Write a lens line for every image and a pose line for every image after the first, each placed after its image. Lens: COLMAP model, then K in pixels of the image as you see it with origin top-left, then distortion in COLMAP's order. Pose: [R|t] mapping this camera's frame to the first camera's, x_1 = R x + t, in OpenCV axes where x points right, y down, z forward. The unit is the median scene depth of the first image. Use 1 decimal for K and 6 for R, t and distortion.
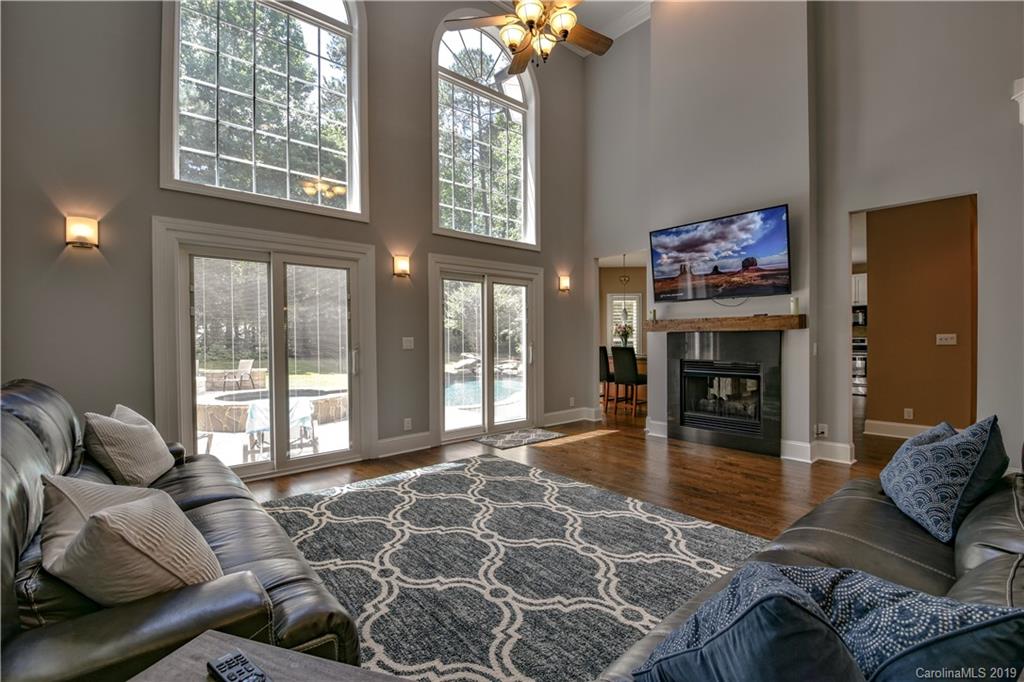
lens RADIAL K [[457.7, 0, 515.0], [0, 457.7, 336.4], [0, 0, 1]] dist [-0.005827, -0.001500]
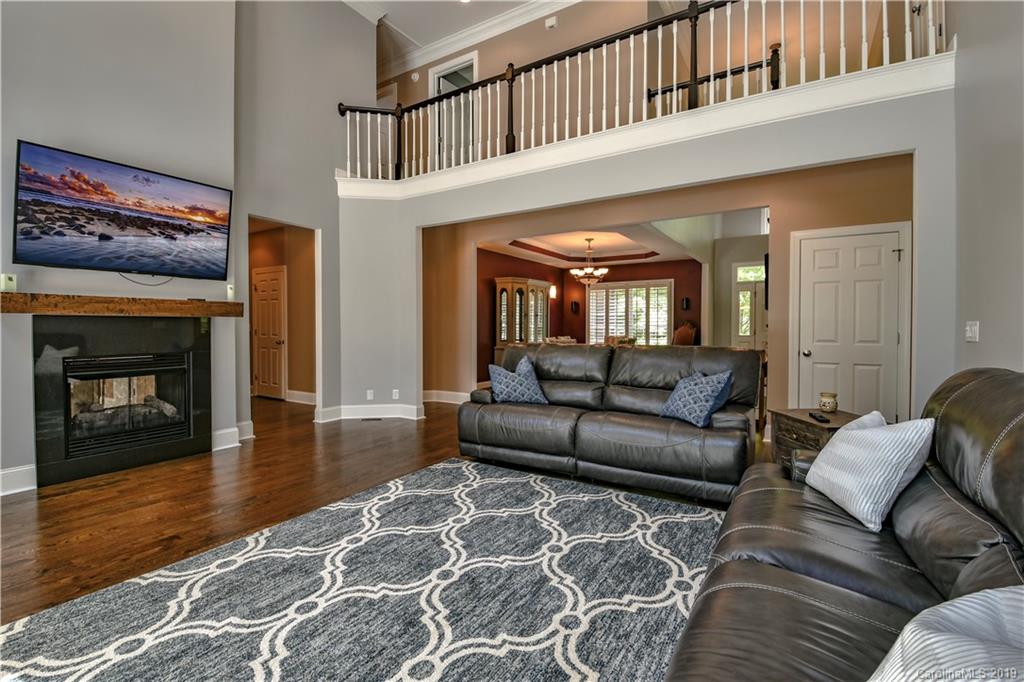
lens RADIAL K [[457.7, 0, 513.7], [0, 457.7, 330.6], [0, 0, 1]] dist [-0.005827, -0.001500]
pose [[-0.304835, -0.006611, 0.952382, -0.740312], [-0.003603, 0.999977, 0.005788, 0.010073], [-0.952398, -0.001666, -0.304852, 0.990181]]
